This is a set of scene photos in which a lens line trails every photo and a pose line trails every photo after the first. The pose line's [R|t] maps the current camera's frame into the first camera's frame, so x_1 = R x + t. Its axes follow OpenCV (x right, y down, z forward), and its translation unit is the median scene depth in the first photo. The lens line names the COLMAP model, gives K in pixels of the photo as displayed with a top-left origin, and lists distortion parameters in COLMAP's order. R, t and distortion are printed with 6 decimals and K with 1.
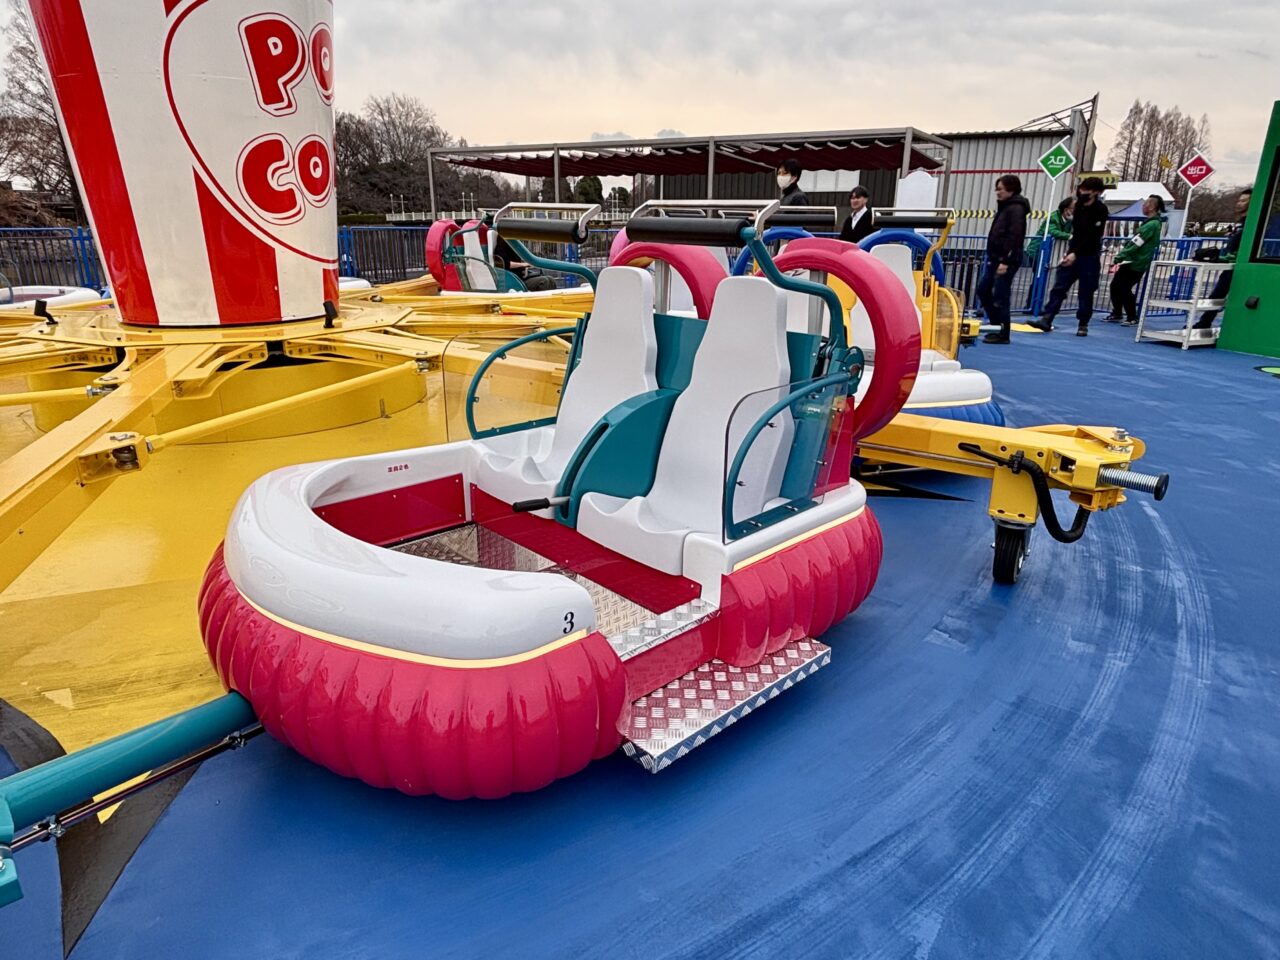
lens RADIAL K [[853.2, 0, 633.7], [0, 853.2, 512.6], [0, 0, 1]] dist [-0.000373, -0.004213]
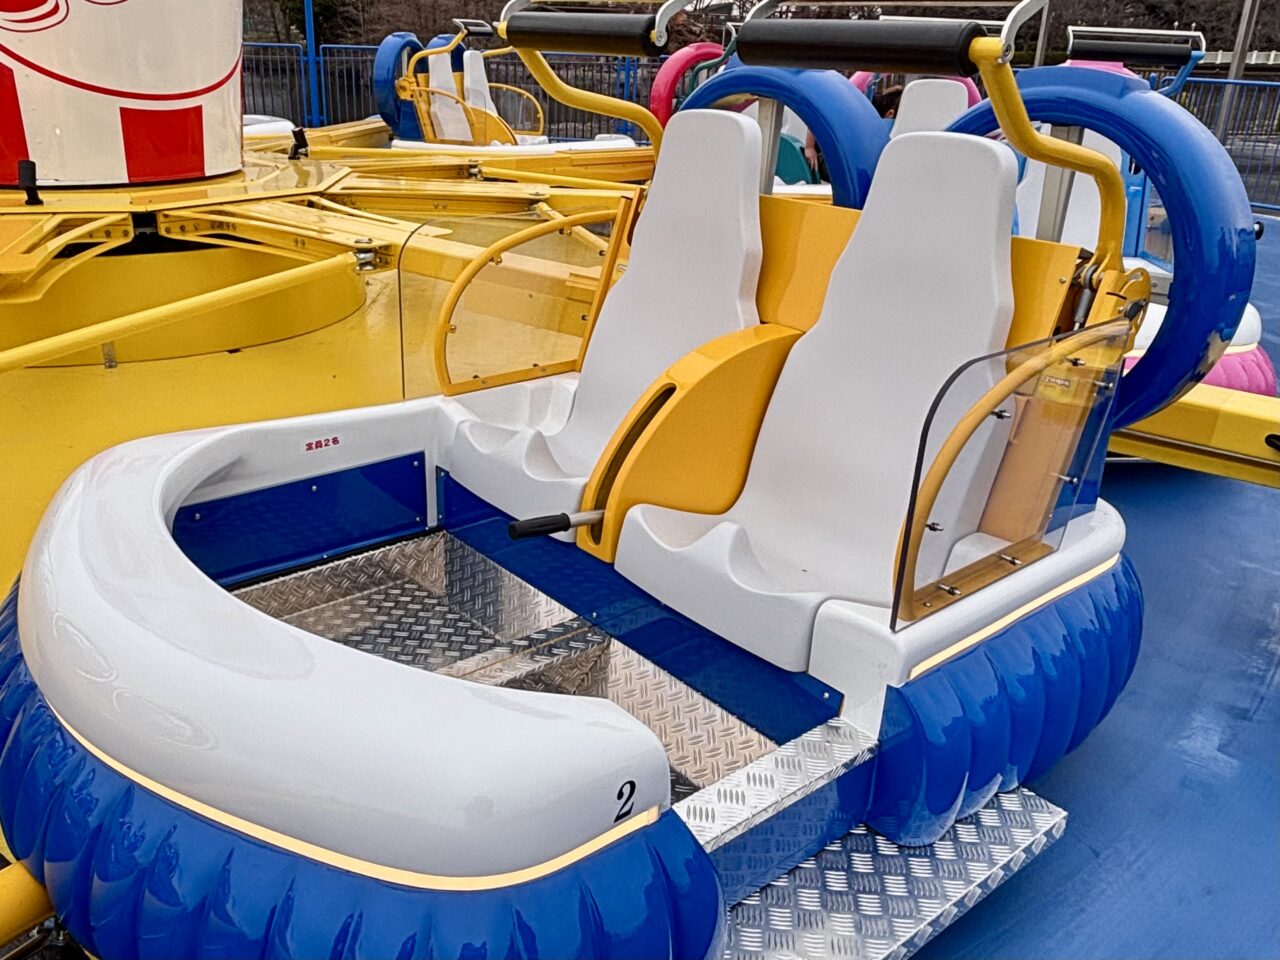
lens RADIAL K [[1126.2, 0, 555.9], [0, 1126.2, 546.7], [0, 0, 1]] dist [0.090326, -0.197637]
pose [[0.996645, 0.049852, -0.064916, -0.050662], [-0.044217, 0.995354, 0.085527, -0.051322], [0.068878, -0.082370, 0.994219, 0.193692]]
